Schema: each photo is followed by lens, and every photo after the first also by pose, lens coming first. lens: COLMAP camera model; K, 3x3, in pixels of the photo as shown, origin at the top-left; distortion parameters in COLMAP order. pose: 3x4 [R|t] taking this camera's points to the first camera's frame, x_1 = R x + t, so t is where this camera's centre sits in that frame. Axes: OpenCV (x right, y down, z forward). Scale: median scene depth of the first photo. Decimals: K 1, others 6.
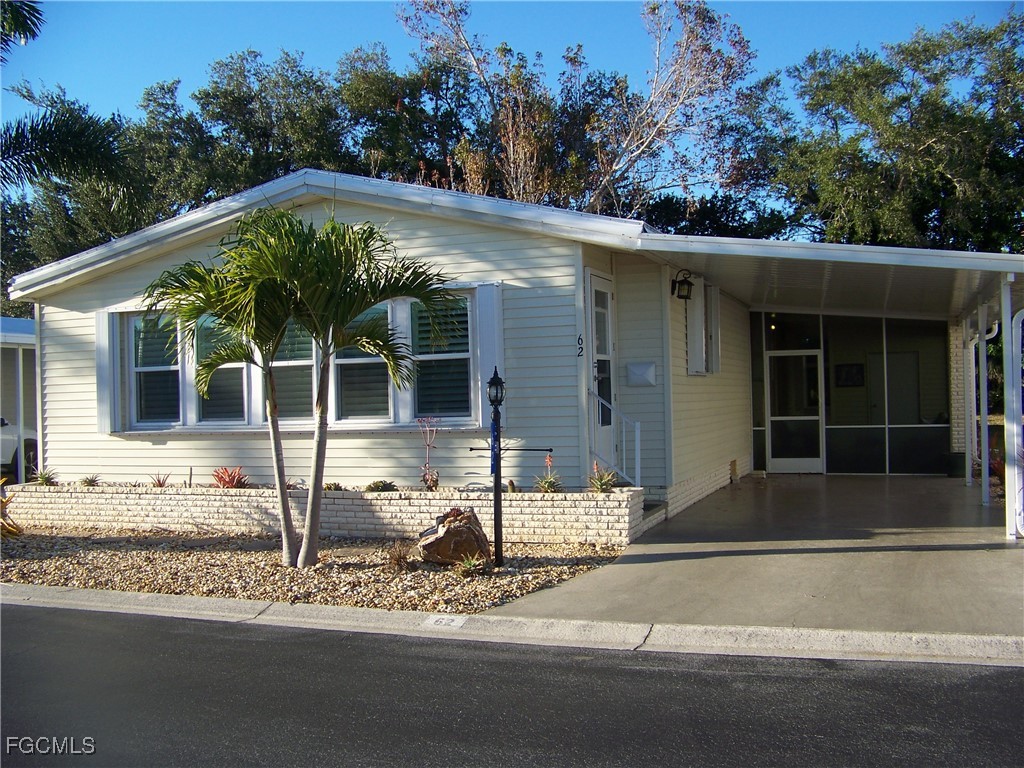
lens RADIAL K [[1054.7, 0, 512.0], [0, 1054.7, 384.0], [0, 0, 1]] dist [-0.250868, 0.264184]
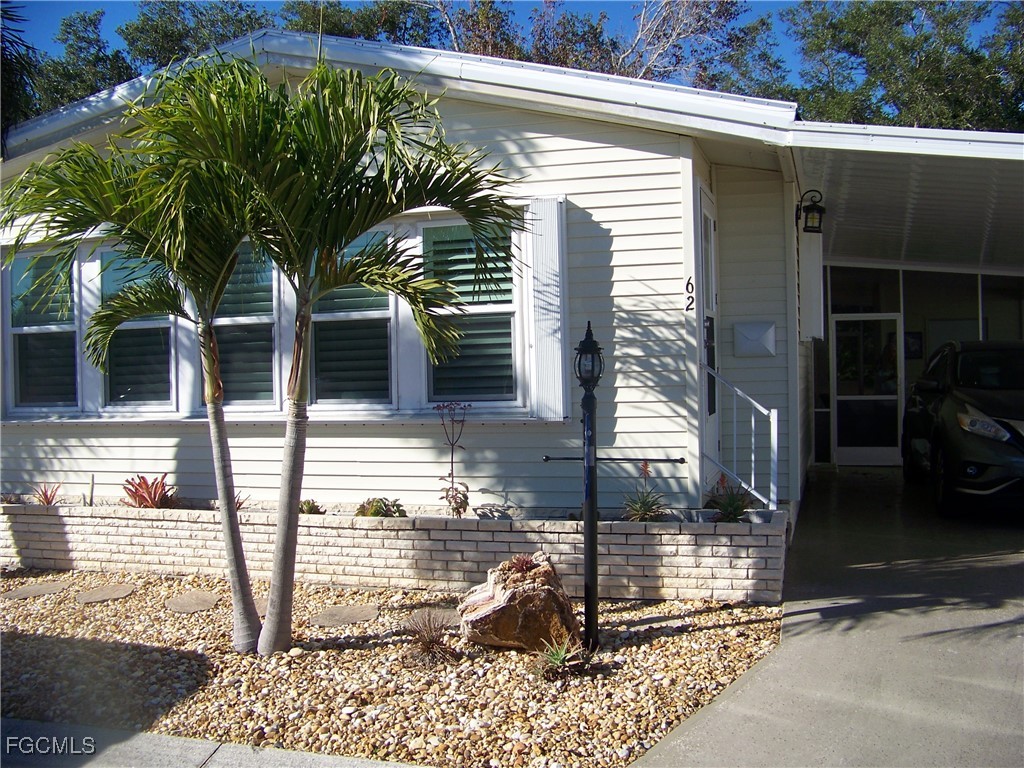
lens RADIAL K [[1070.8, 0, 518.3], [0, 1070.8, 379.5], [0, 0, 1]] dist [-0.257657, 0.307129]
pose [[0.998117, 0.002591, 0.061286, -0.077024], [-0.004019, 0.999723, 0.023184, 0.001746], [-0.061209, -0.023387, 0.997851, 0.321628]]
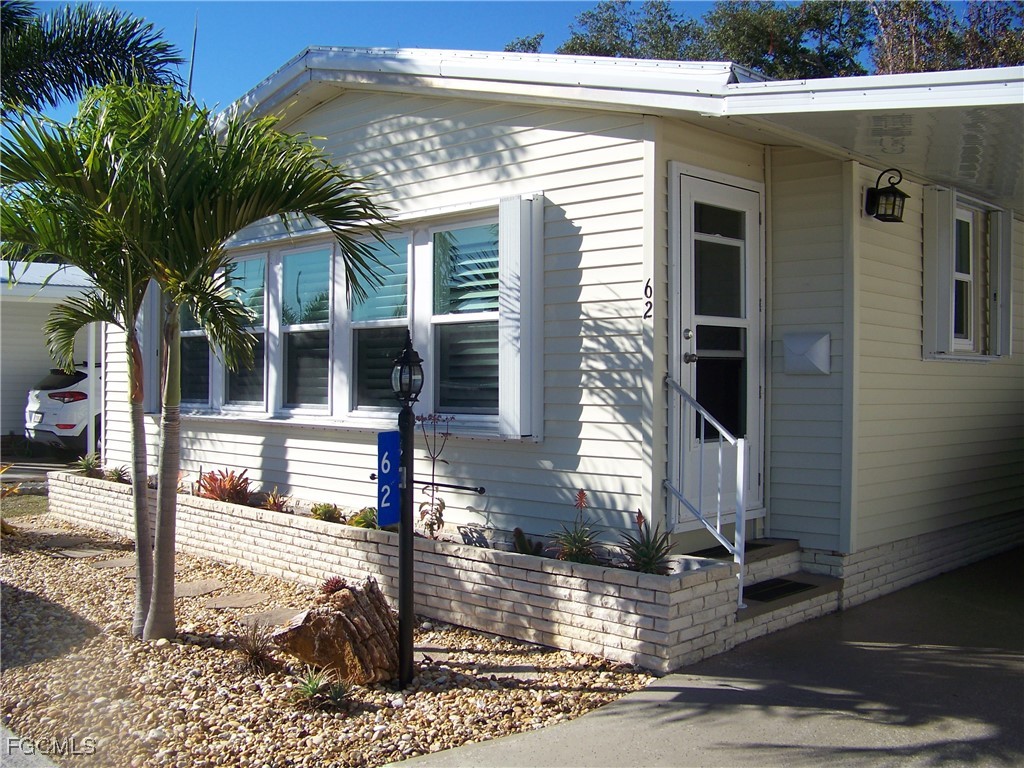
lens RADIAL K [[1070.8, 0, 518.3], [0, 1070.8, 379.5], [0, 0, 1]] dist [-0.257657, 0.307129]
pose [[0.913295, 0.030982, -0.406118, 0.218059], [-0.023964, 0.999463, 0.022357, -0.004265], [0.406593, -0.010687, 0.913547, 0.422184]]
